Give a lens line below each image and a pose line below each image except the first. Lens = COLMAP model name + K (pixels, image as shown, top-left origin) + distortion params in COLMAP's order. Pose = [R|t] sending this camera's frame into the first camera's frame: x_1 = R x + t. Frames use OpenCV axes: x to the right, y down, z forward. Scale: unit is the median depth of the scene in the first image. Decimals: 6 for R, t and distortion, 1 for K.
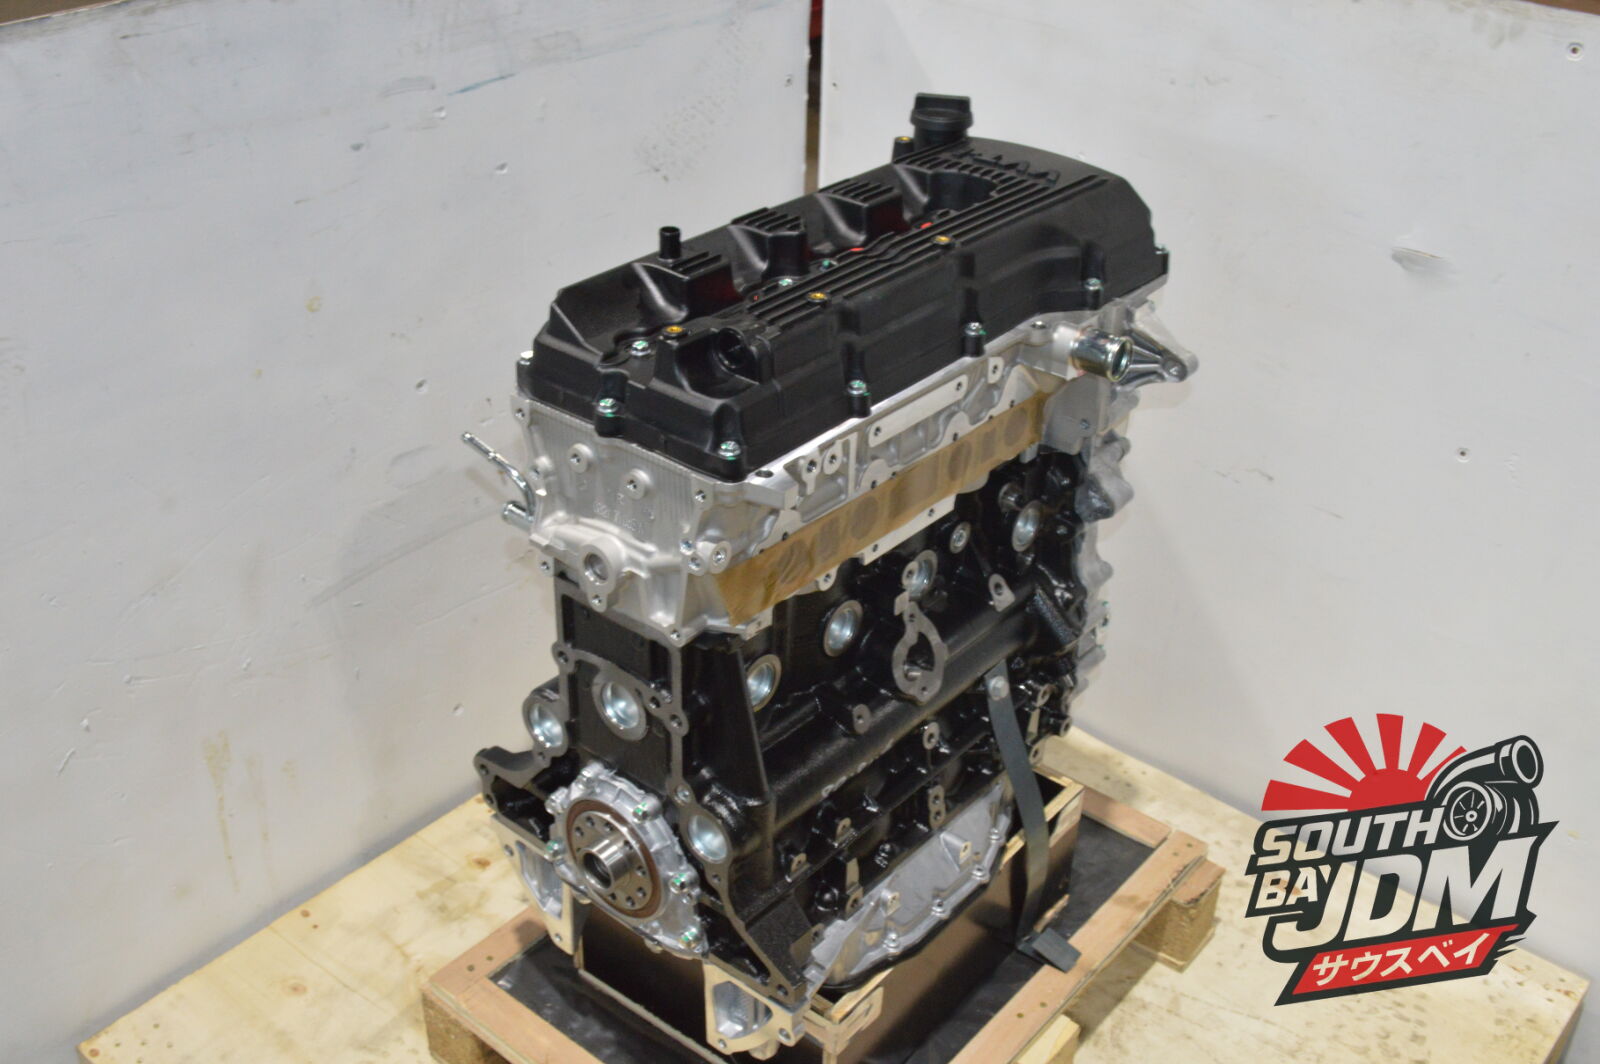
lens RADIAL K [[1649.6, 0, 803.0], [0, 1649.6, 535.4], [0, 0, 1]] dist [-0.051003, 0.000000]
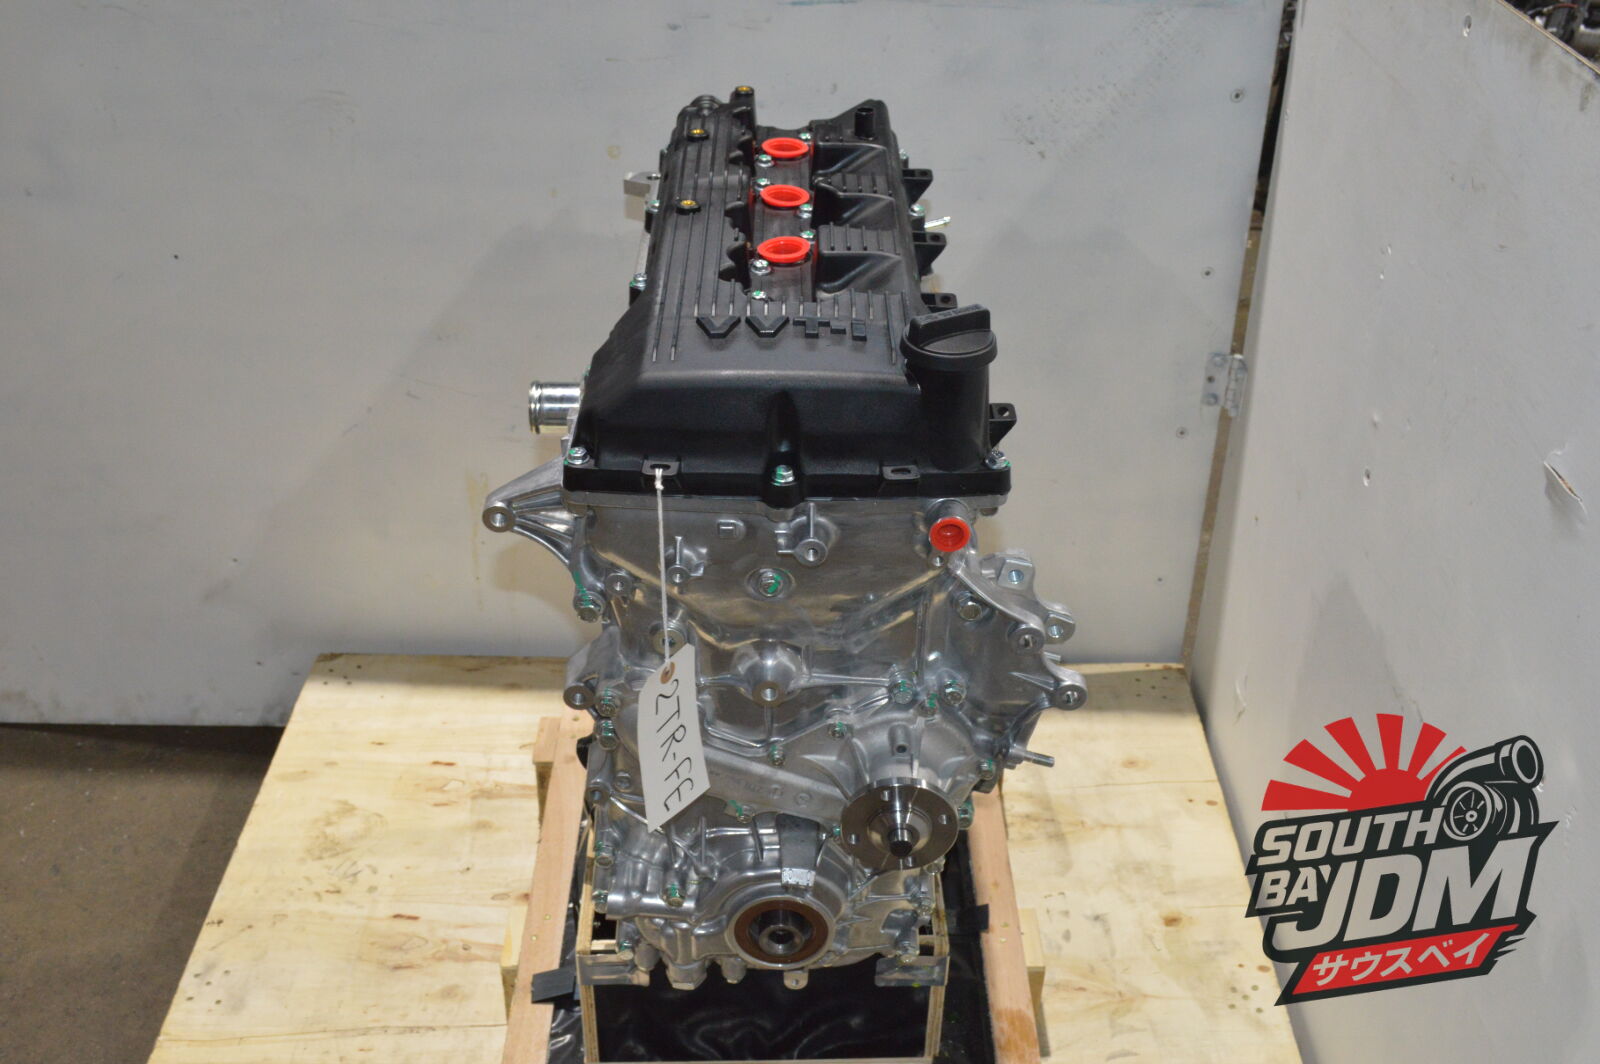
lens RADIAL K [[1649.6, 0, 790.6], [0, 1649.6, 531.6], [0, 0, 1]] dist [-0.051003, 0.000000]
pose [[0.631970, 0.401042, -0.663159, 0.651469], [-0.399261, 0.901882, 0.164925, -0.140812], [0.664233, 0.160545, 0.730082, 0.284954]]
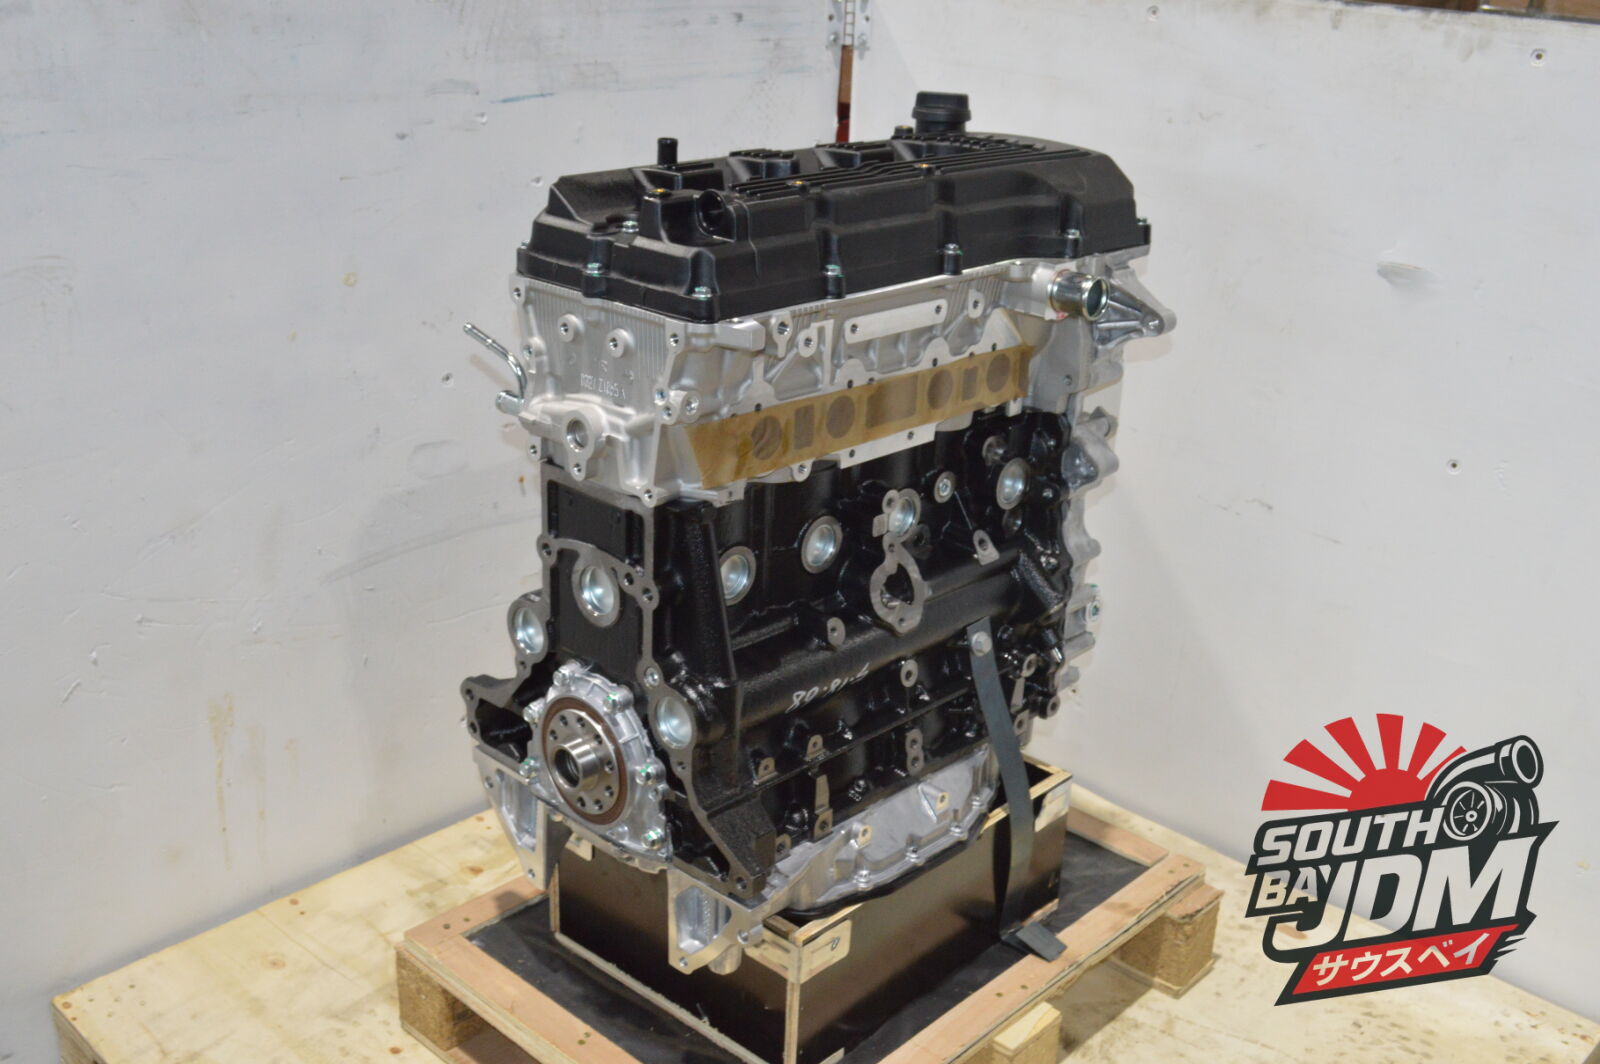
lens RADIAL K [[1649.6, 0, 803.8], [0, 1649.6, 535.7], [0, 0, 1]] dist [-0.051003, 0.000000]
pose [[0.998277, 0.034900, -0.047167, 0.052384], [-0.042430, 0.984621, -0.169473, 0.192050], [0.040527, 0.171182, 0.984406, -0.009677]]
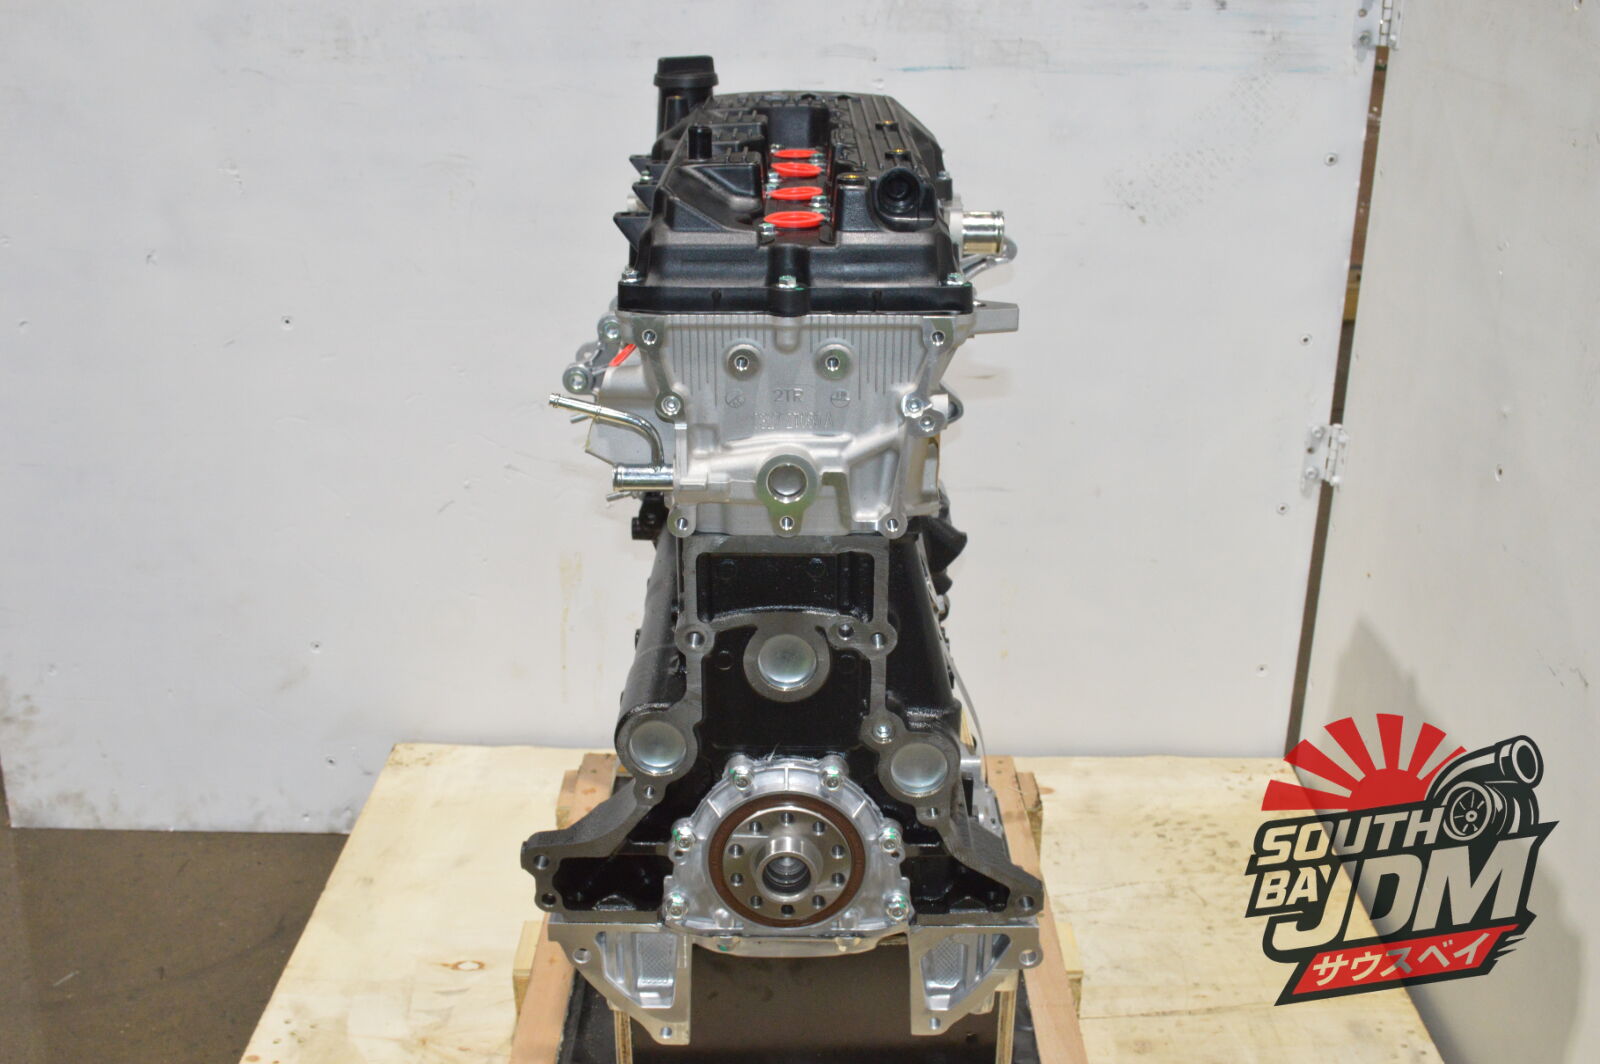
lens RADIAL K [[1649.6, 0, 807.8], [0, 1649.6, 534.0], [0, 0, 1]] dist [-0.051003, 0.000000]
pose [[0.635033, 0.267078, -0.724846, 0.659664], [-0.405494, 0.913910, -0.018510, 0.065648], [0.657501, 0.305675, 0.688662, 0.294094]]
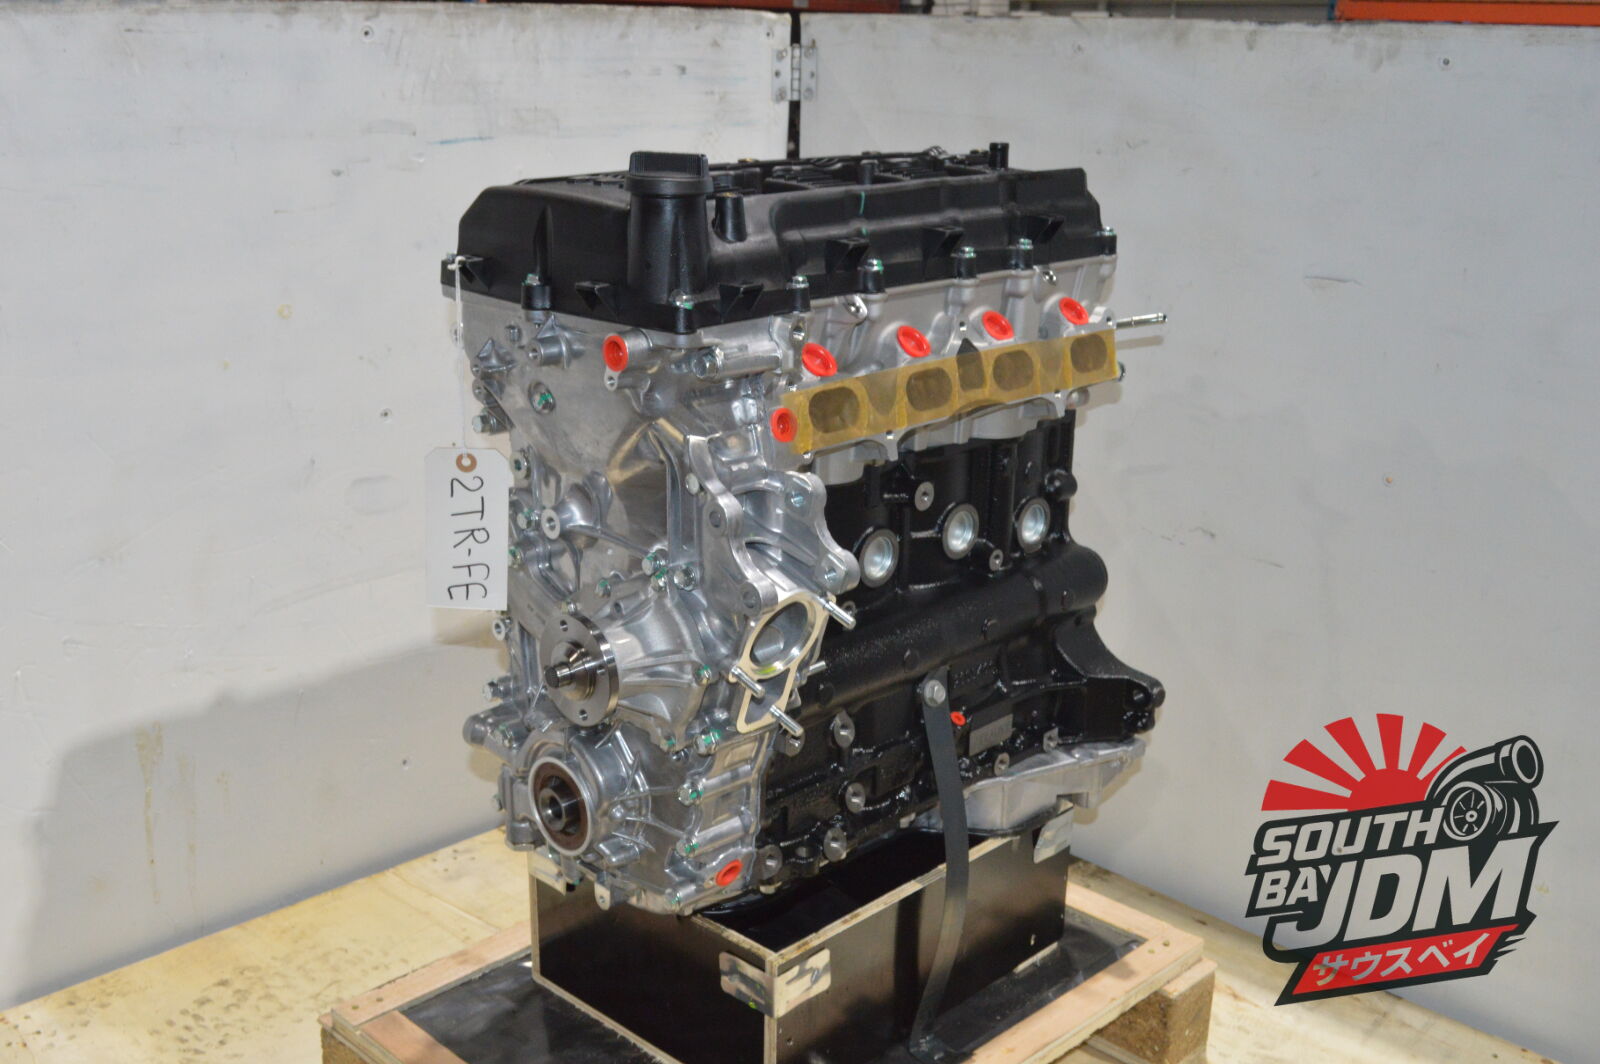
lens RADIAL K [[1649.6, 0, 800.0], [0, 1649.6, 523.9], [0, 0, 1]] dist [-0.051003, 0.000000]
pose [[0.995862, 0.020108, -0.088629, 0.141822], [-0.042766, 0.964180, -0.261777, 0.266556], [0.080190, 0.264484, 0.961050, 0.018987]]
